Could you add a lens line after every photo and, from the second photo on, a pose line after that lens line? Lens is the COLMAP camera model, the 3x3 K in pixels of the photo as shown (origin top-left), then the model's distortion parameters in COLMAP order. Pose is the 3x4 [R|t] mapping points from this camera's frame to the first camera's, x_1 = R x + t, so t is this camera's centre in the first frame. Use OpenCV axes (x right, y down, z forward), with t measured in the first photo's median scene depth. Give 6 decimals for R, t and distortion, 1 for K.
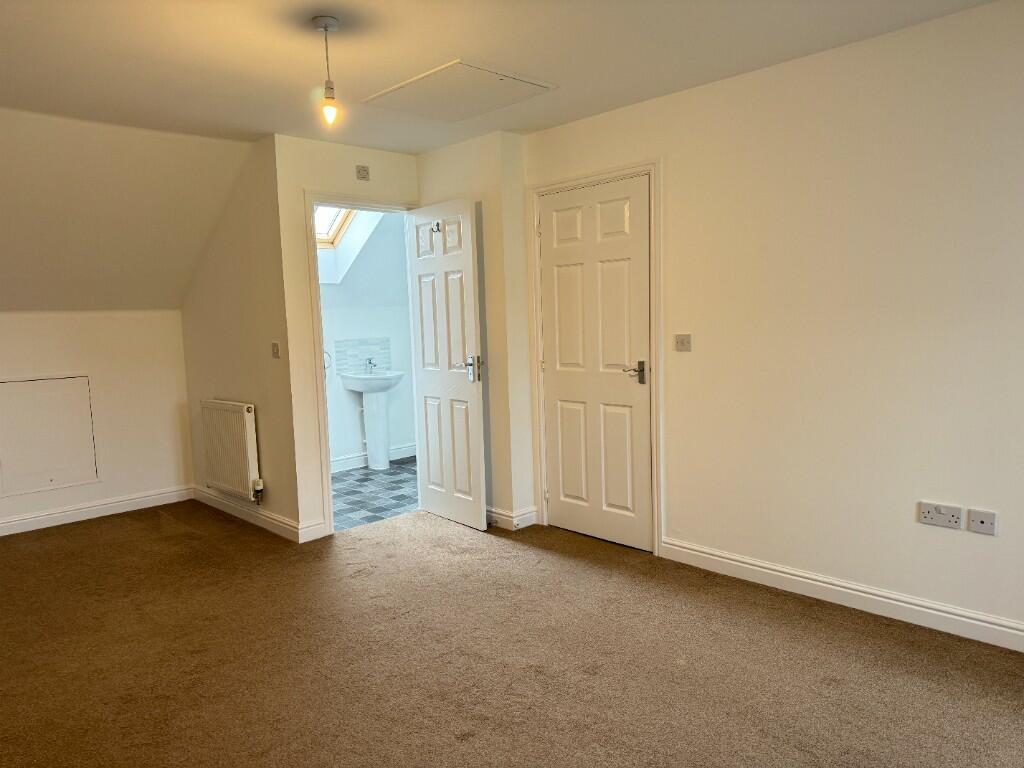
lens RADIAL K [[705.8, 0, 512.0], [0, 705.8, 384.0], [0, 0, 1]] dist [0.003386, 0.000750]
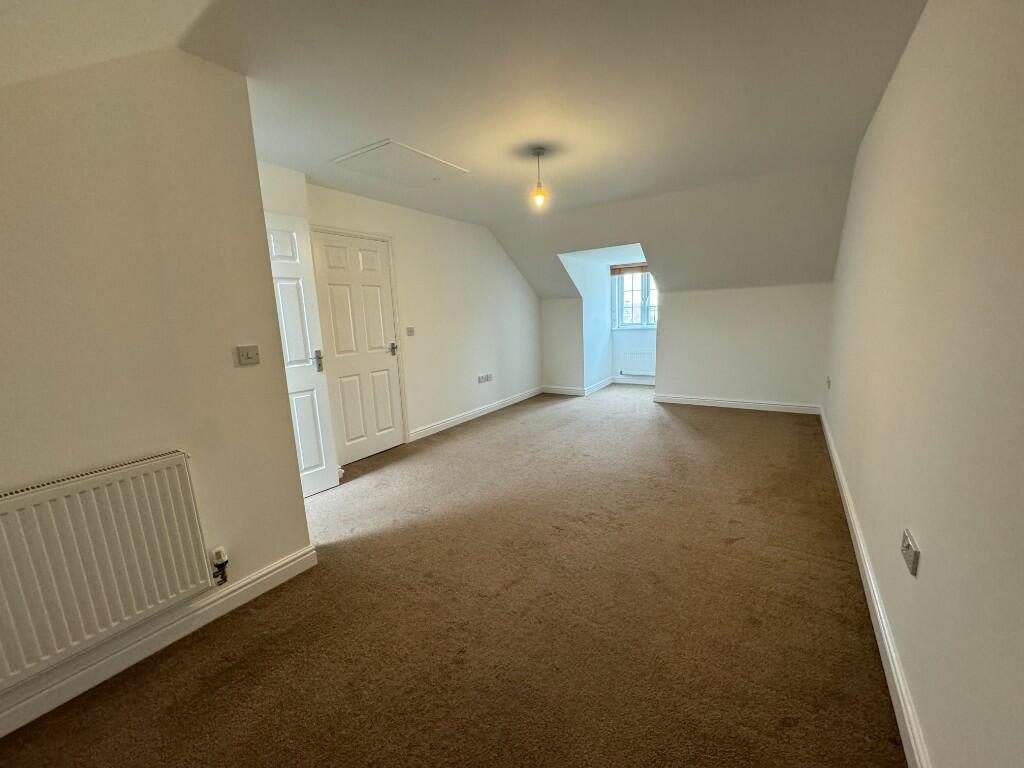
lens RADIAL K [[409.3, 0, 512.0], [0, 409.3, 384.0], [0, 0, 1]] dist [0.000586, 0.000051]
pose [[-0.215421, -0.129427, 0.967906, -0.915494], [0.139828, 0.976876, 0.161747, -0.056417], [-0.966459, 0.170184, -0.192342, 0.904845]]
